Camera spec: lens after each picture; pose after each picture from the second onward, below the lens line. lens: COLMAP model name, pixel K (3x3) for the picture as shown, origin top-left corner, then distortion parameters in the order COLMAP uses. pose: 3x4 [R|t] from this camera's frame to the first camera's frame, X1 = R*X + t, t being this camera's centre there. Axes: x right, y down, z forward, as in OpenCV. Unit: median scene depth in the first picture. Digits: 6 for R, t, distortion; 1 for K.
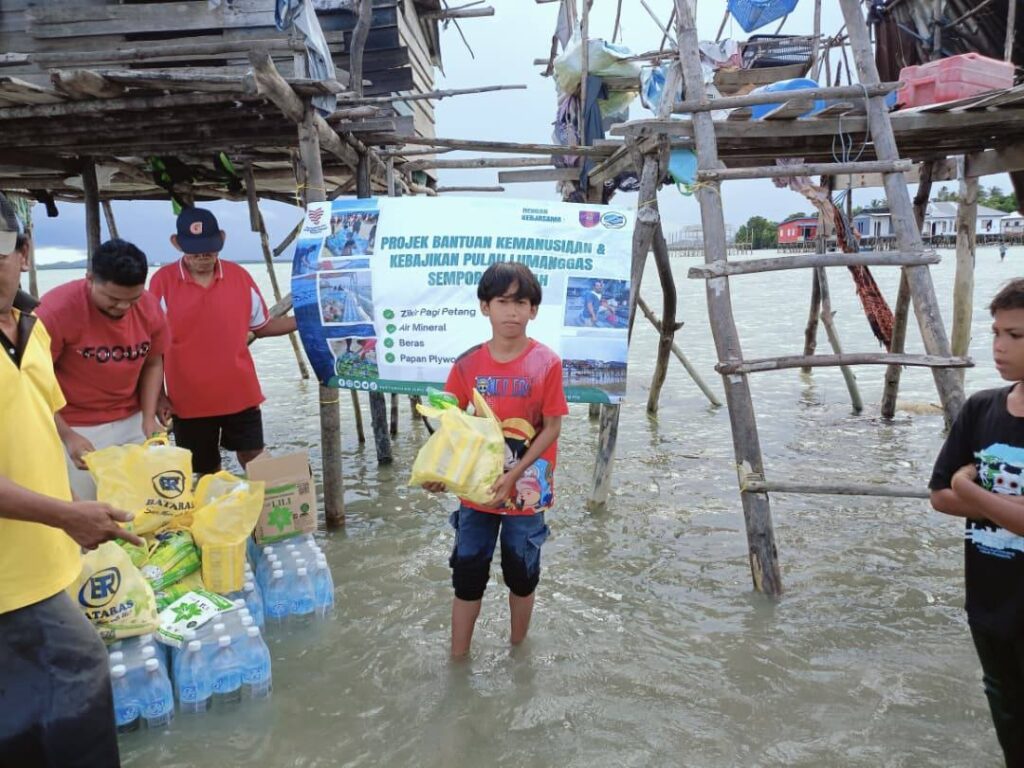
lens RADIAL K [[764.8, 0, 510.5], [0, 764.8, 379.9], [0, 0, 1]] dist [0.027196, -0.010606]
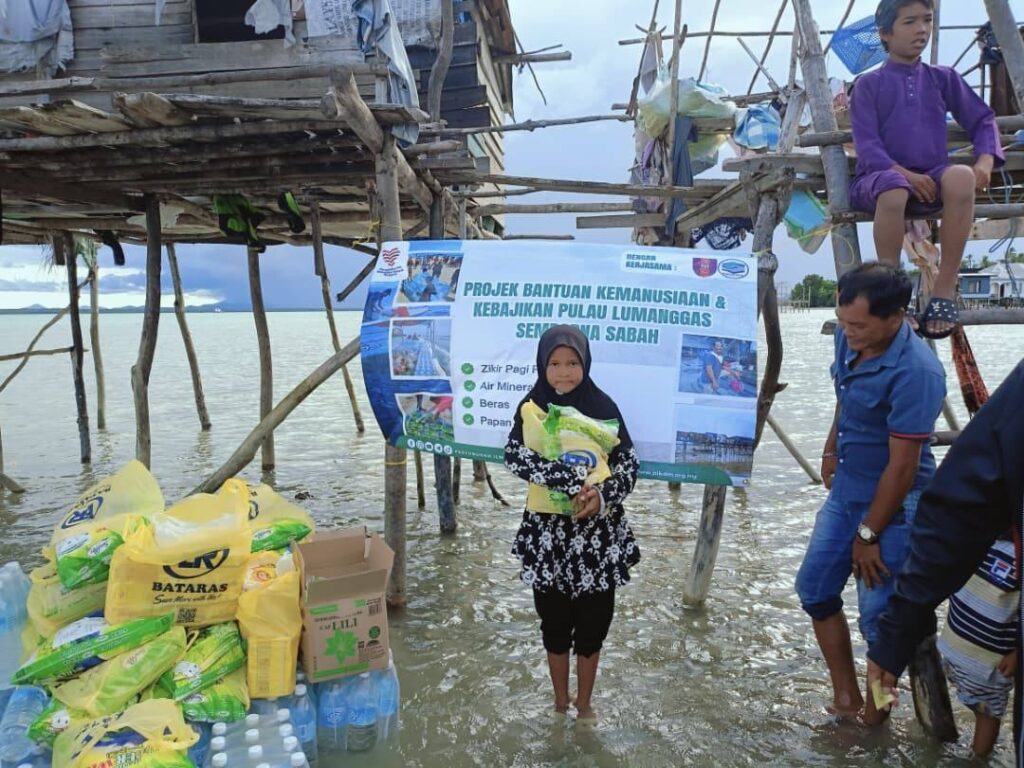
lens RADIAL K [[767.4, 0, 507.3], [0, 767.4, 382.5], [0, 0, 1]] dist [0.025387, -0.012006]
pose [[0.997489, 0.027394, -0.065305, -0.046323], [-0.031554, 0.997479, -0.063557, -0.011142], [0.063399, 0.065458, 0.995839, 0.103113]]
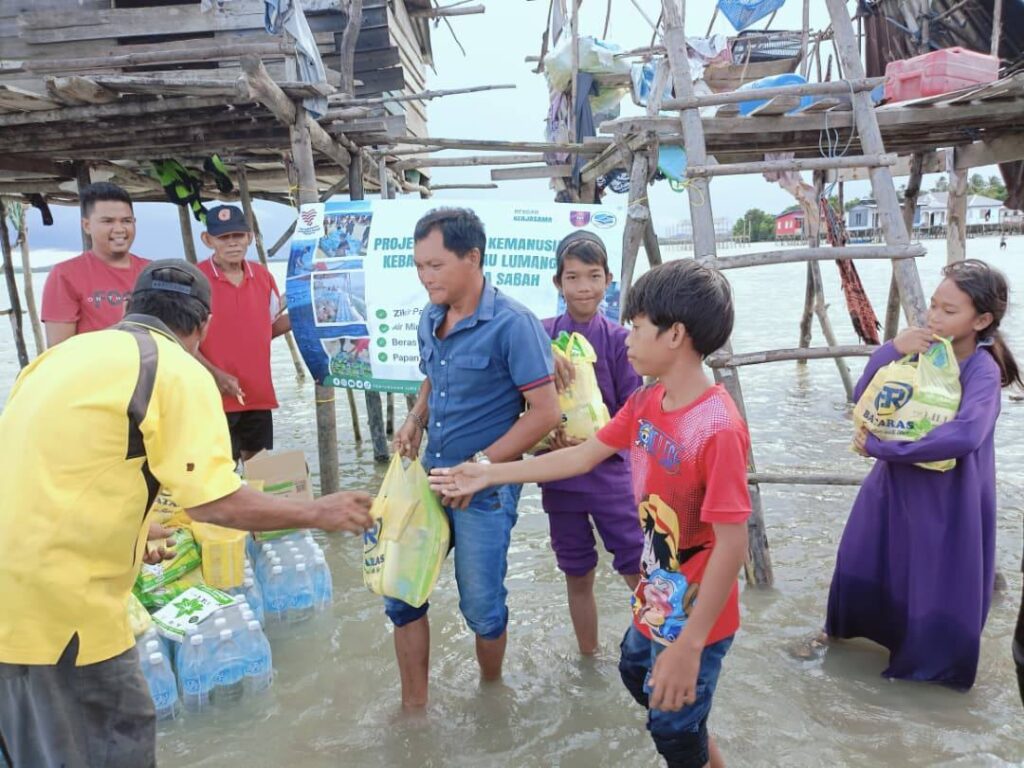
lens RADIAL K [[771.5, 0, 508.0], [0, 771.5, 380.9], [0, 0, 1]] dist [0.020500, -0.009124]
pose [[0.999909, -0.013480, -0.000410, 0.004848], [0.013482, 0.999900, 0.004379, 0.000965], [0.000350, -0.004384, 0.999990, -0.016356]]
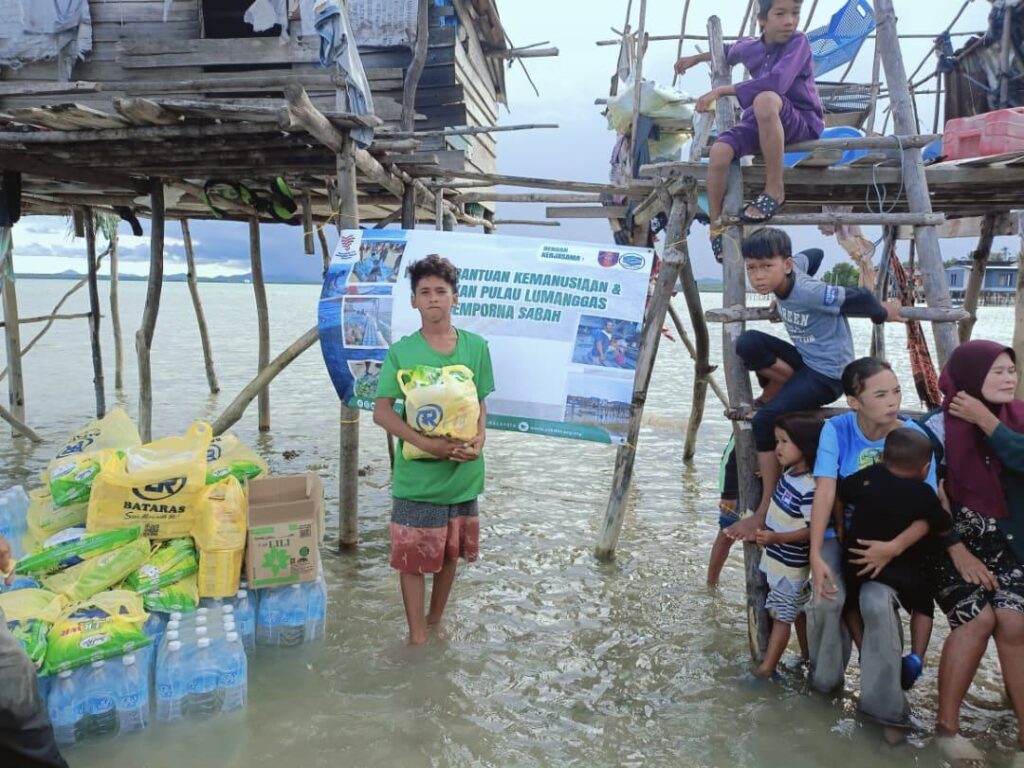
lens RADIAL K [[766.7, 0, 510.0], [0, 766.7, 381.5], [0, 0, 1]] dist [0.023925, -0.008065]
pose [[0.993783, 0.062316, -0.092266, 0.062278], [-0.065907, 0.997162, -0.036402, -0.001533], [0.089736, 0.042257, 0.995069, -0.008214]]
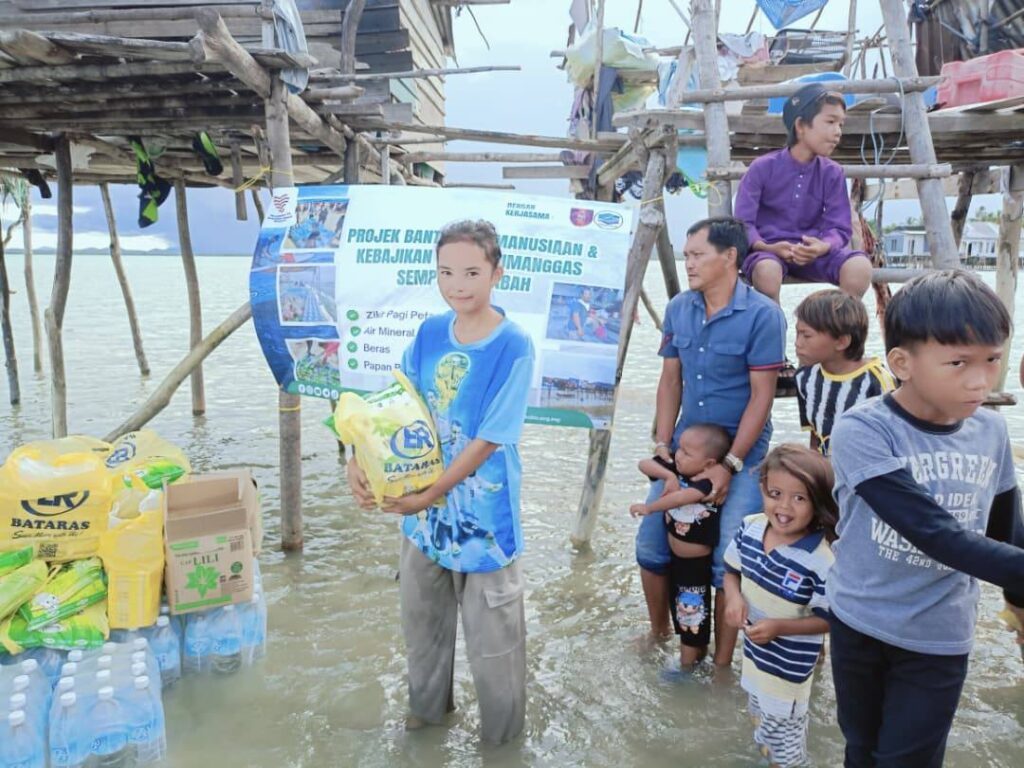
lens RADIAL K [[769.9, 0, 511.4], [0, 769.9, 379.6], [0, 0, 1]] dist [0.022630, -0.012647]
pose [[0.998737, 0.043479, -0.025184, 0.041712], [-0.043587, 0.999042, -0.003789, -0.012063], [0.024995, 0.004882, 0.999676, 0.083403]]
